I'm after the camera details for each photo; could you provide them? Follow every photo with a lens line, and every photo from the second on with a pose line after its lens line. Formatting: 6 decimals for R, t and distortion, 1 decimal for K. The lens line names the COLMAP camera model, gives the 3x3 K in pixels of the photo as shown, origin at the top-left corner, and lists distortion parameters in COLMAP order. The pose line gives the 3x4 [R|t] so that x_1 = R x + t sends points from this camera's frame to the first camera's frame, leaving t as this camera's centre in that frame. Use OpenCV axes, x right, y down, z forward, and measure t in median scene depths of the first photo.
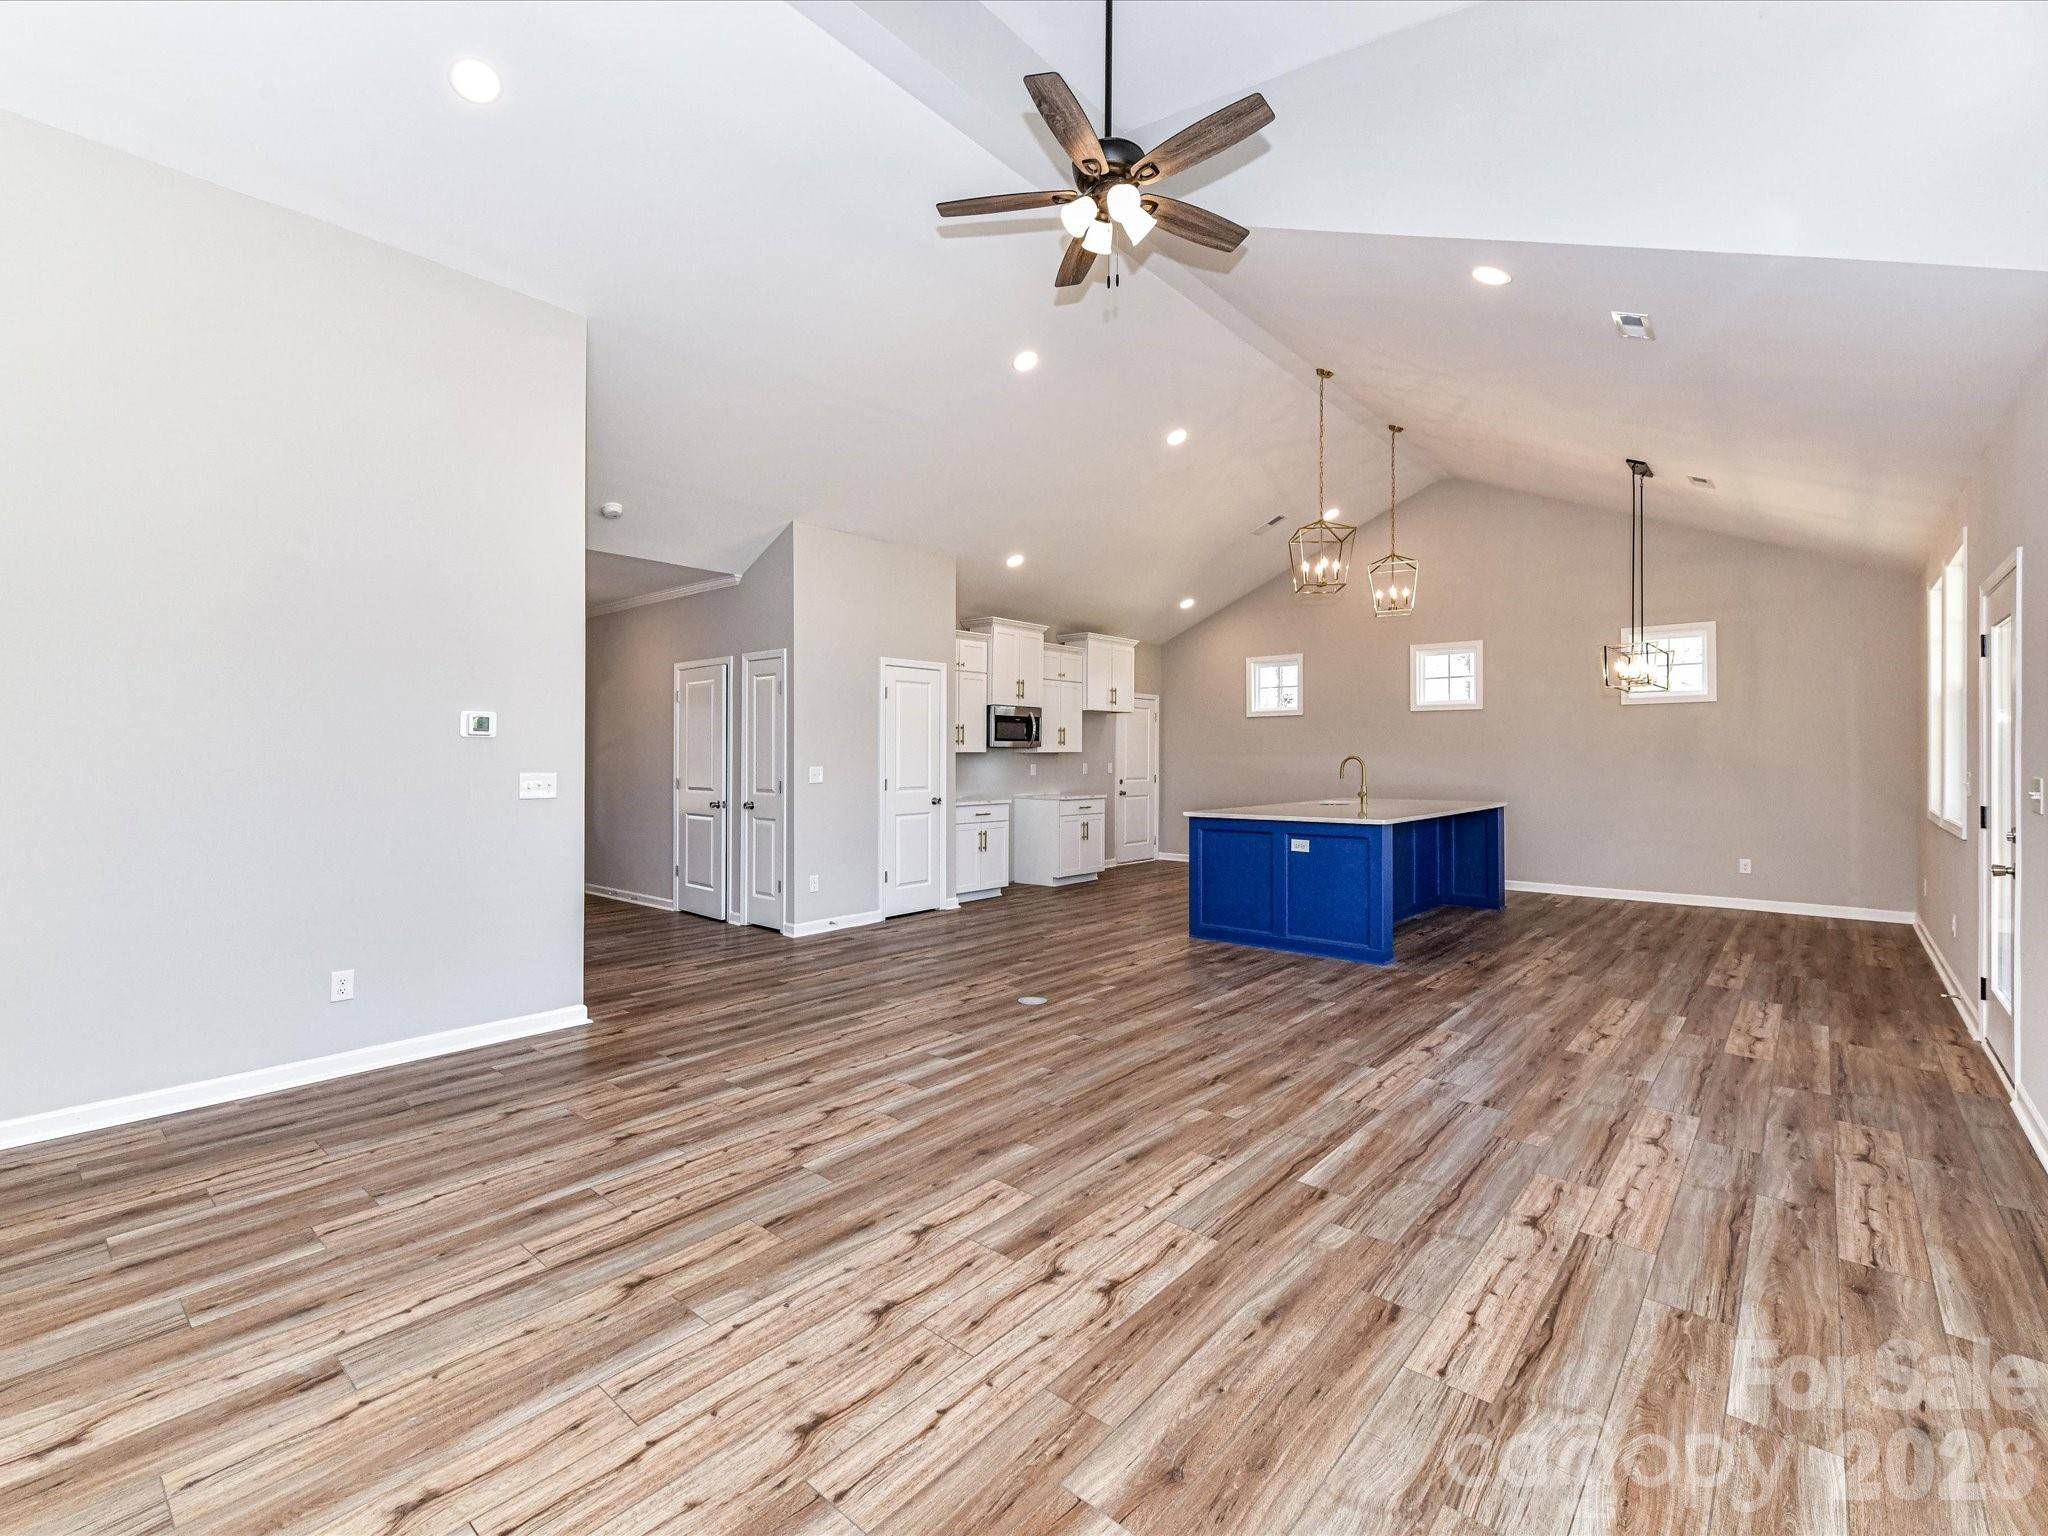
lens RADIAL K [[917.0, 0, 1020.4], [0, 917.0, 753.3], [0, 0, 1]] dist [0.010130, -0.003679]
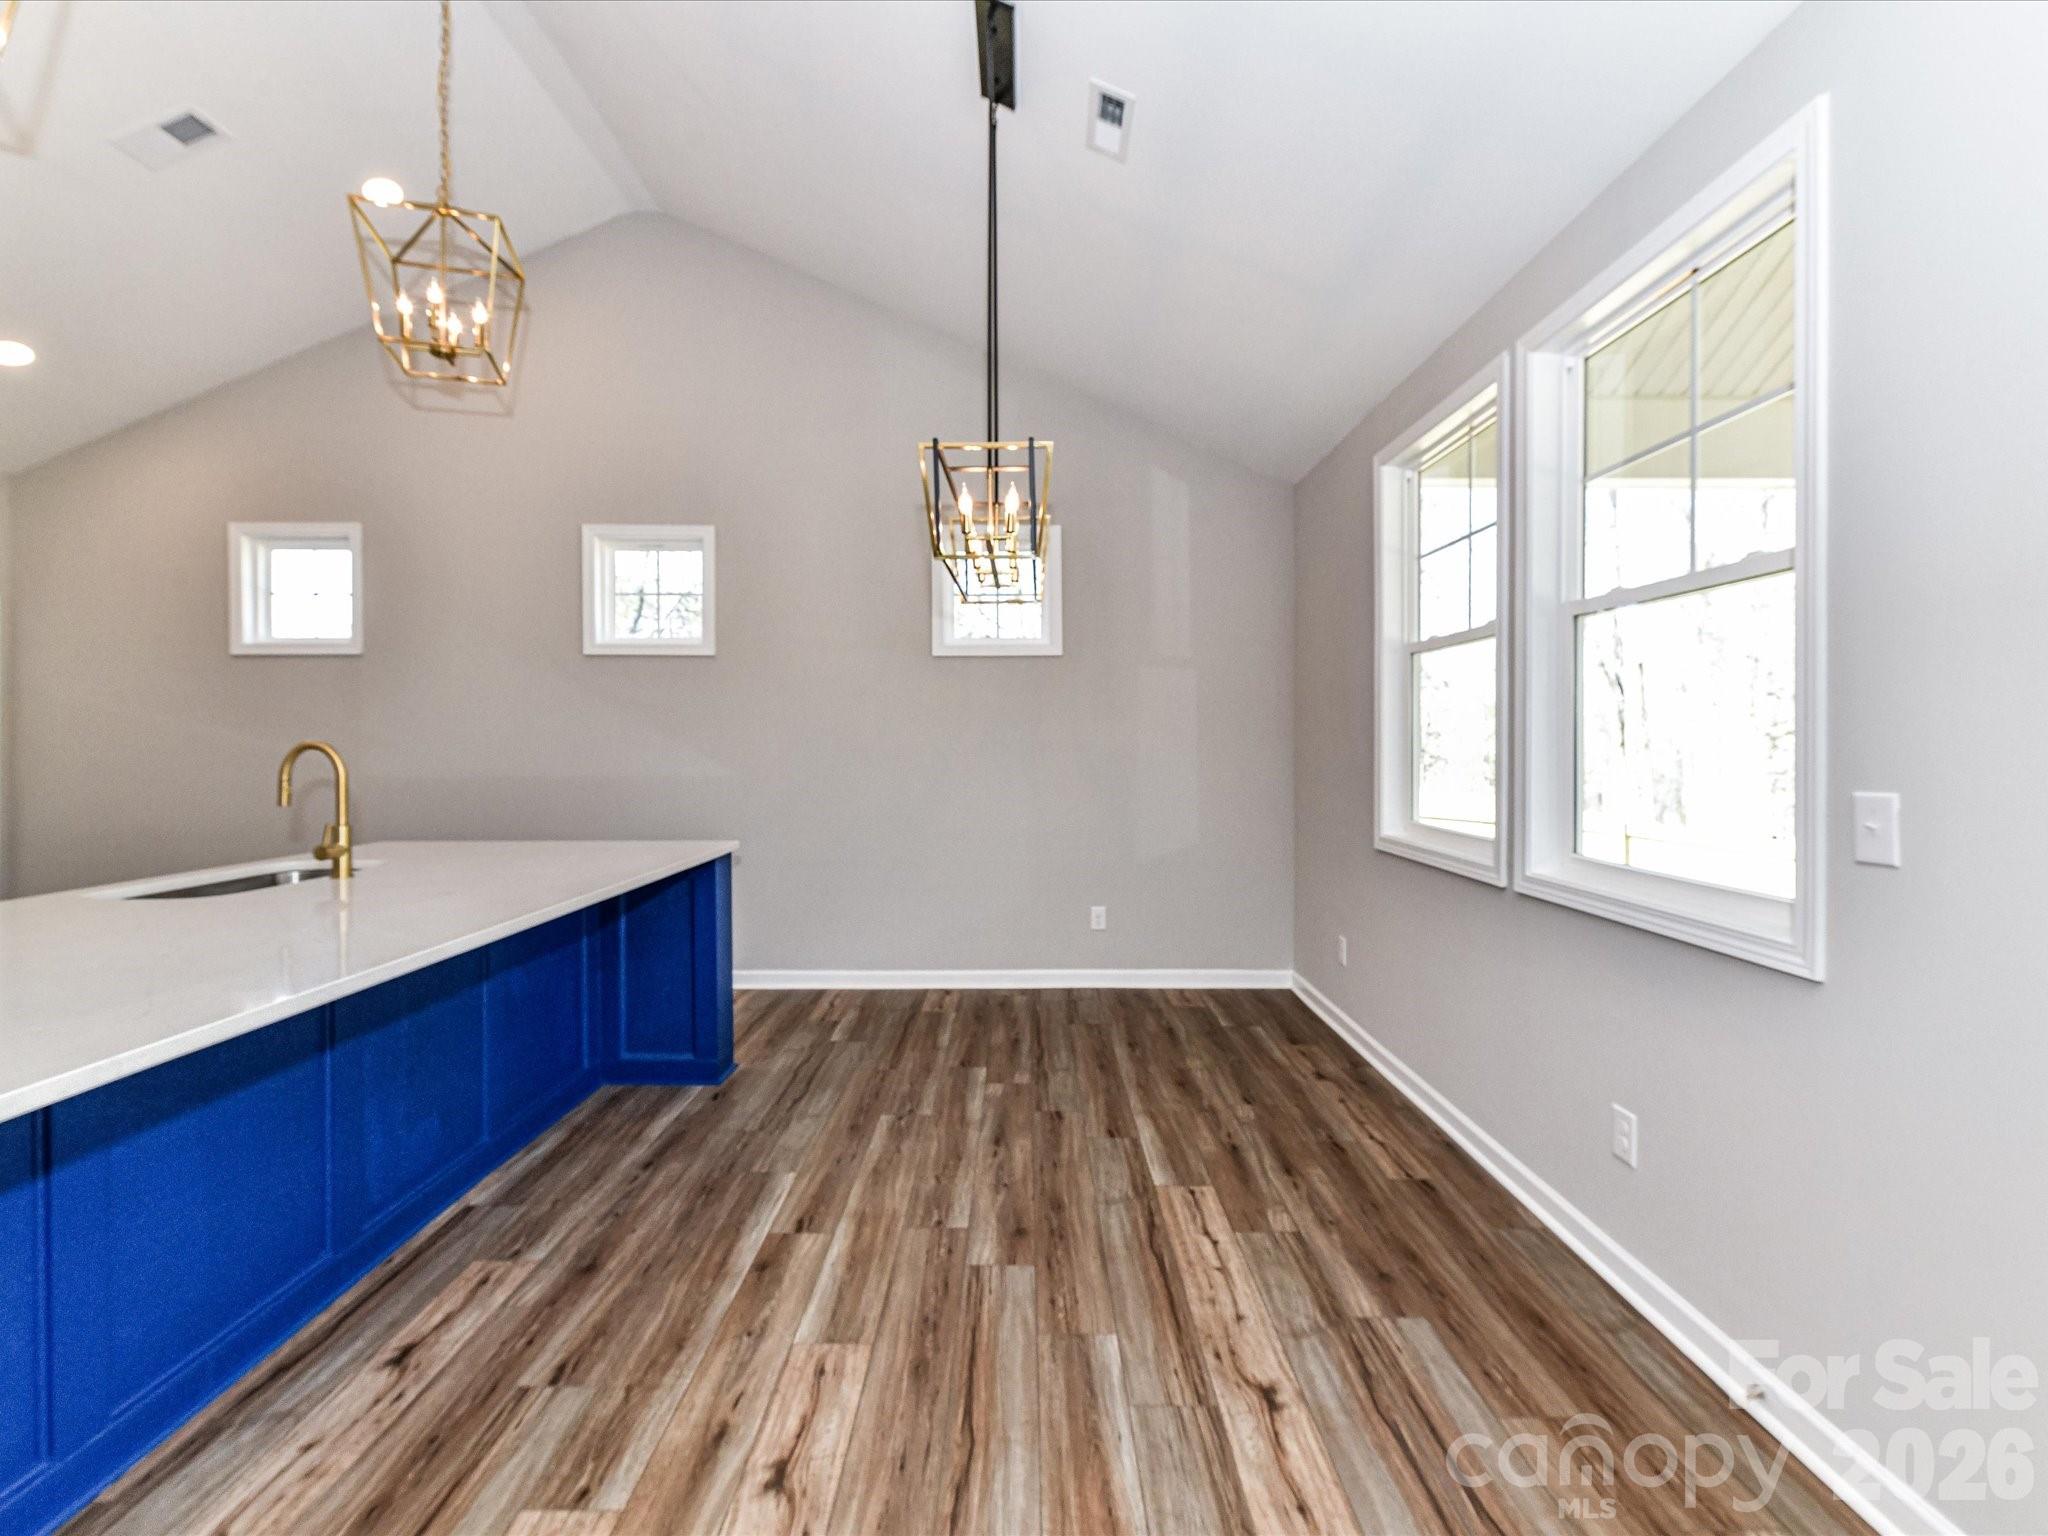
lens RADIAL K [[917.0, 0, 1024.2], [0, 917.0, 735.7], [0, 0, 1]] dist [0.010130, -0.003679]
pose [[0.753916, 0.009955, 0.656896, 0.672243], [-0.005904, 0.999947, -0.008378, 0.005151], [-0.656944, 0.002438, 0.753935, 1.137683]]
